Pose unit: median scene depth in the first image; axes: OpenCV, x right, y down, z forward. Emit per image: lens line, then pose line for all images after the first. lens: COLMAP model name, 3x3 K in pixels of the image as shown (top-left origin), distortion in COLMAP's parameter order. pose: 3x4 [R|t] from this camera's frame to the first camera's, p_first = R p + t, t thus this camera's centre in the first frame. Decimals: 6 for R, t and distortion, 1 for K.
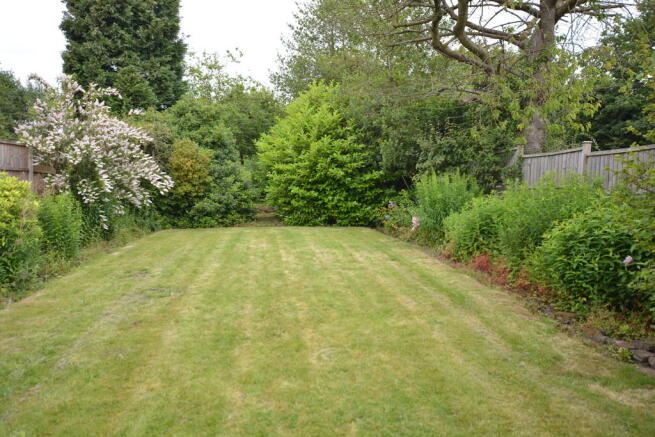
lens RADIAL K [[567.9, 0, 327.1], [0, 567.9, 220.4], [0, 0, 1]] dist [-0.001449, 0.009259]
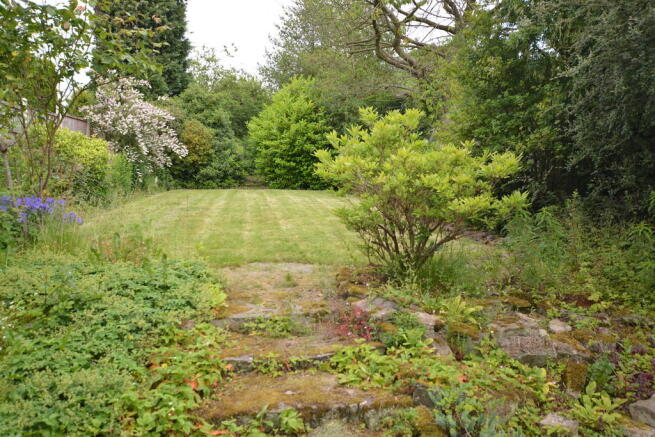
lens RADIAL K [[567.9, 0, 328.1], [0, 567.9, 216.3], [0, 0, 1]] dist [-0.001449, 0.009259]
pose [[0.999477, 0.015958, 0.028134, 0.022777], [-0.016361, 0.999766, 0.014142, 0.051675], [-0.027902, -0.014595, 0.999504, -0.294063]]
